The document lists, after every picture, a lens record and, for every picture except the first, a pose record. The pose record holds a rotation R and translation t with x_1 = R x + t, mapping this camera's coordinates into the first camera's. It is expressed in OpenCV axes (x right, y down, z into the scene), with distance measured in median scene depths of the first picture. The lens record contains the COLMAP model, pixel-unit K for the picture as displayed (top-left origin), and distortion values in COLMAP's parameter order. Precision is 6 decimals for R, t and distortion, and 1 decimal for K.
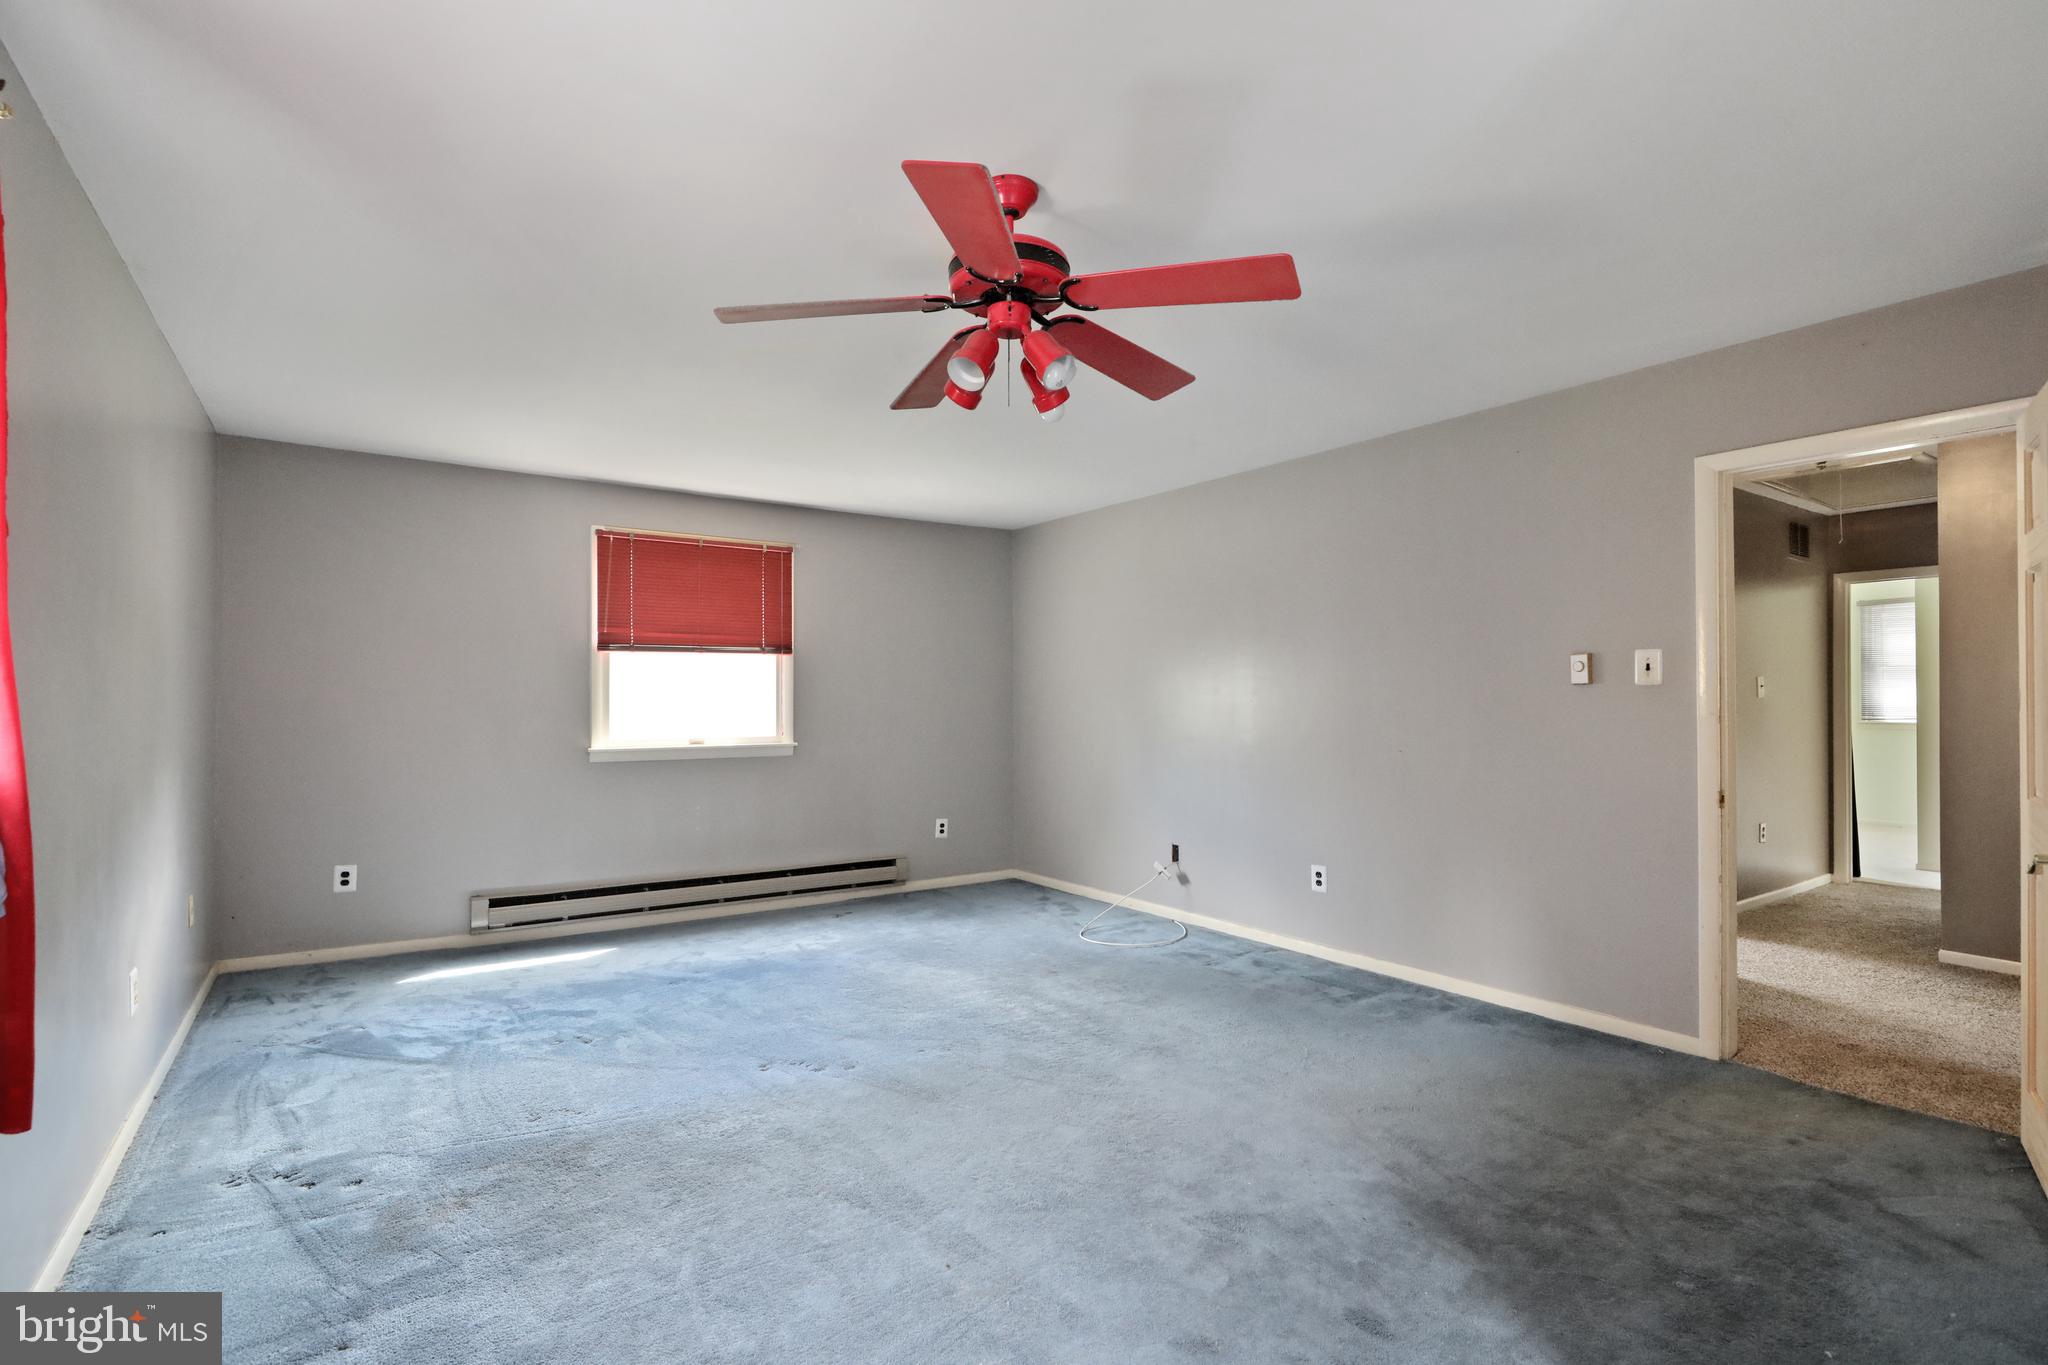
lens RADIAL K [[965.9, 0, 1028.6], [0, 965.9, 690.1], [0, 0, 1]] dist [-0.003112, -0.000236]
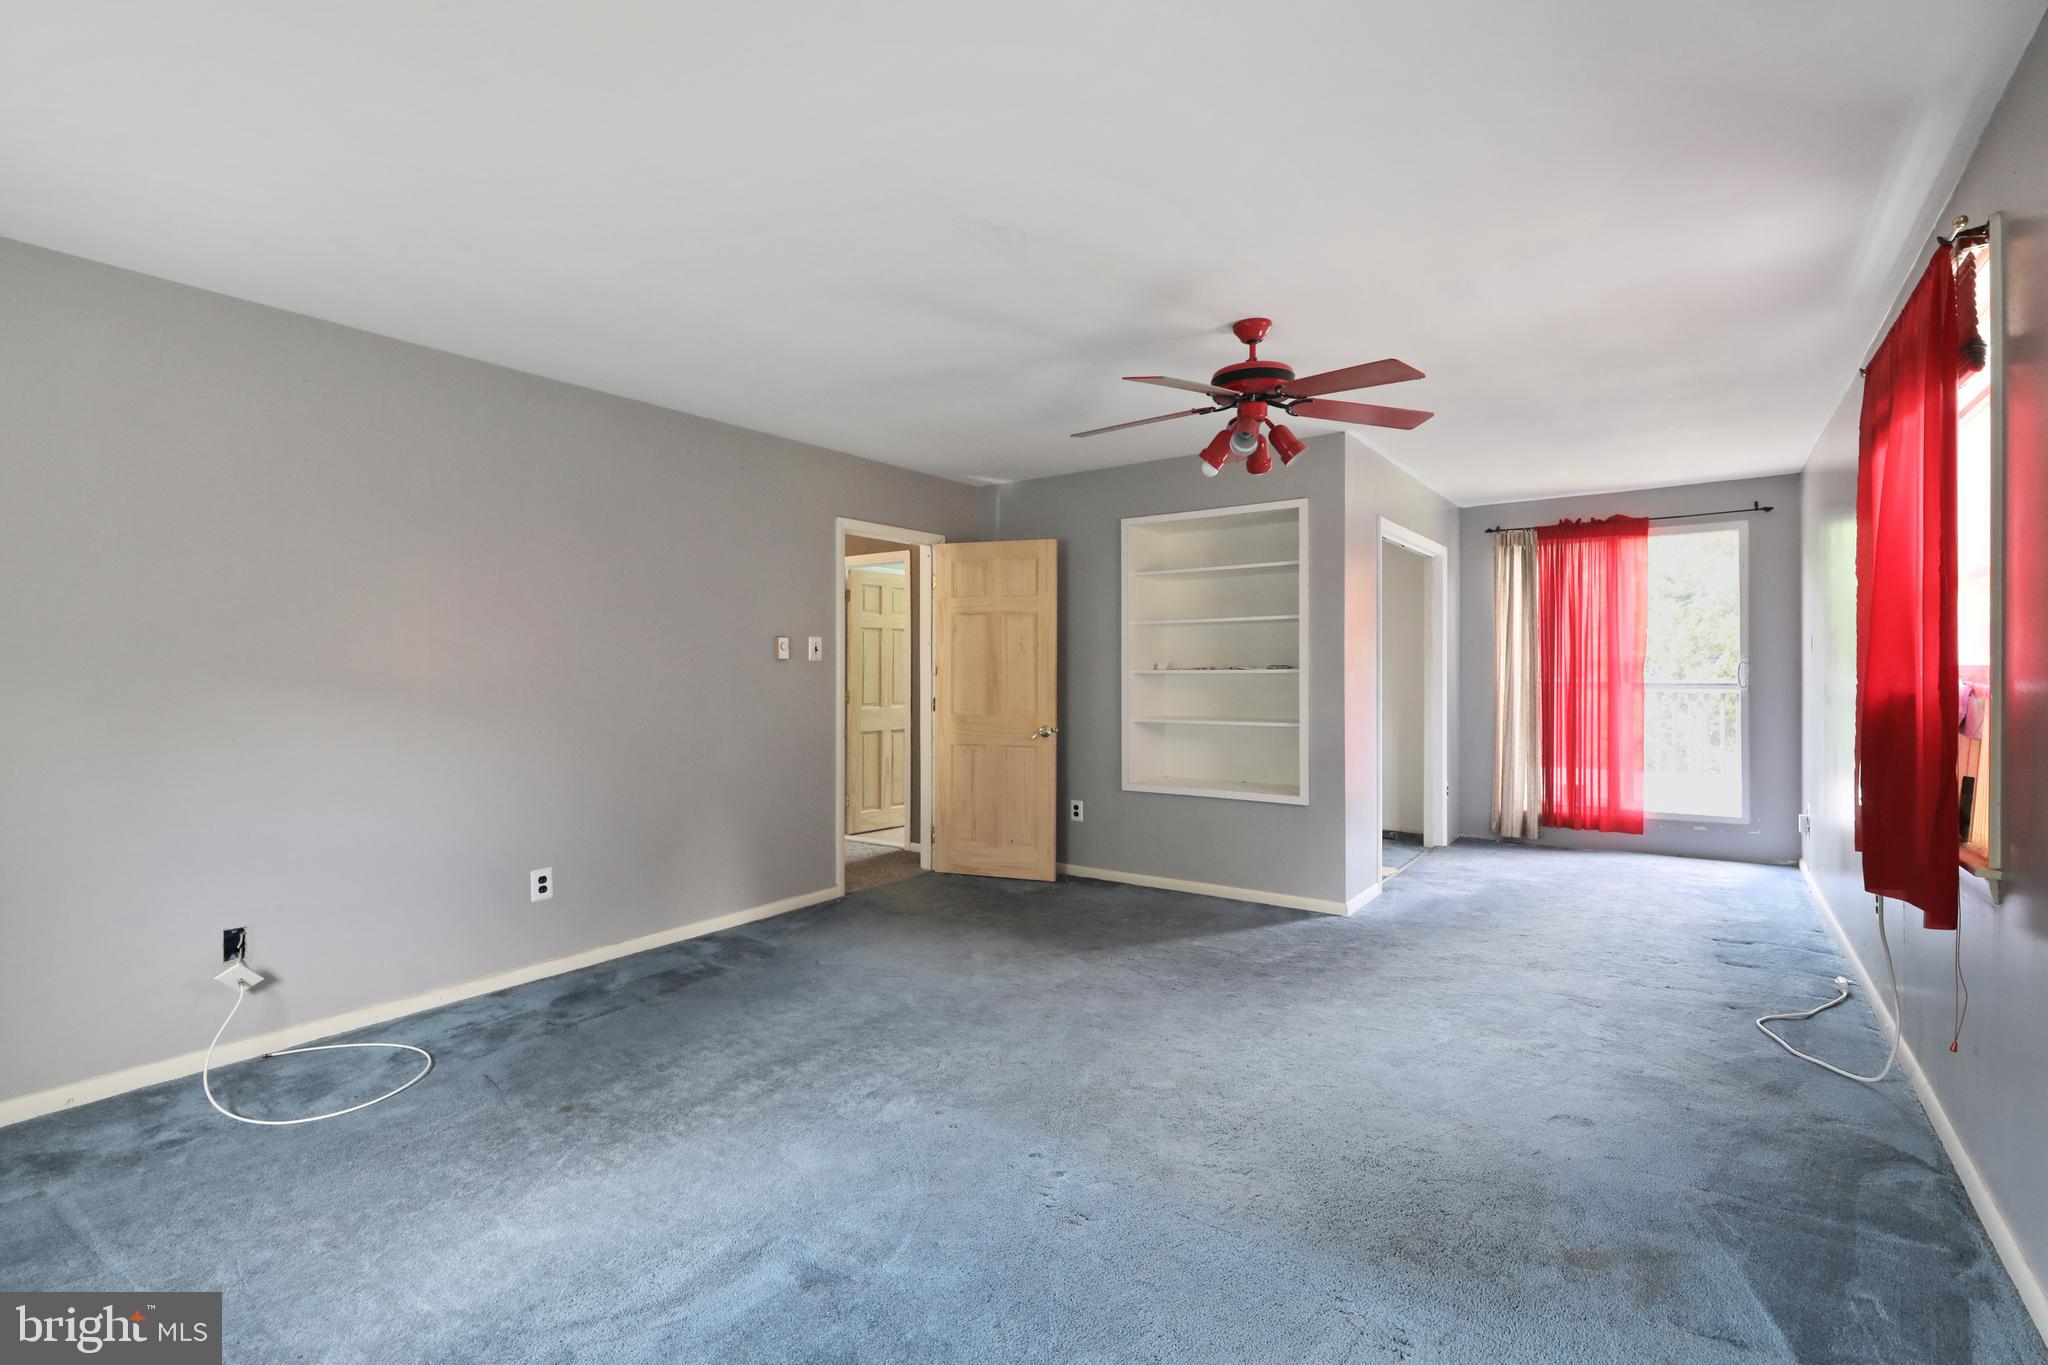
lens RADIAL K [[941.9, 0, 1025.6], [0, 941.9, 679.3], [0, 0, 1]] dist [0.000004, 0.000785]
pose [[-0.343745, -0.000807, 0.939063, -0.683428], [-0.004766, 0.999988, -0.000886, 0.018387], [-0.939051, -0.004780, -0.343745, 0.996932]]
